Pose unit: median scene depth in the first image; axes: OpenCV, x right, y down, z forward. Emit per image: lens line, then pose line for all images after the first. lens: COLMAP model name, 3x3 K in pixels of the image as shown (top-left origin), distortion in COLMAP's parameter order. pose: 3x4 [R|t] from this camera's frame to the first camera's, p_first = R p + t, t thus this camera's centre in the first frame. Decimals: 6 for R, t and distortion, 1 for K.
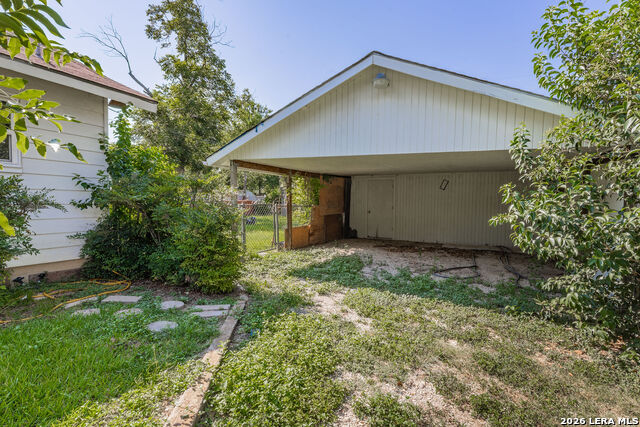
lens RADIAL K [[330.2, 0, 318.6], [0, 330.2, 213.8], [0, 0, 1]] dist [-0.000532, 0.000438]
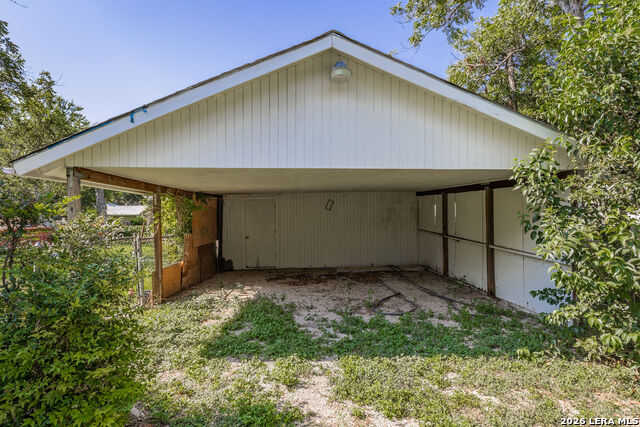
lens RADIAL K [[330.2, 0, 321.3], [0, 330.2, 211.6], [0, 0, 1]] dist [-0.000532, 0.000438]
pose [[0.865709, -0.018760, 0.500196, -0.124730], [0.049426, 0.997618, -0.048126, -0.026123], [-0.498102, 0.066386, 0.864574, 0.206810]]
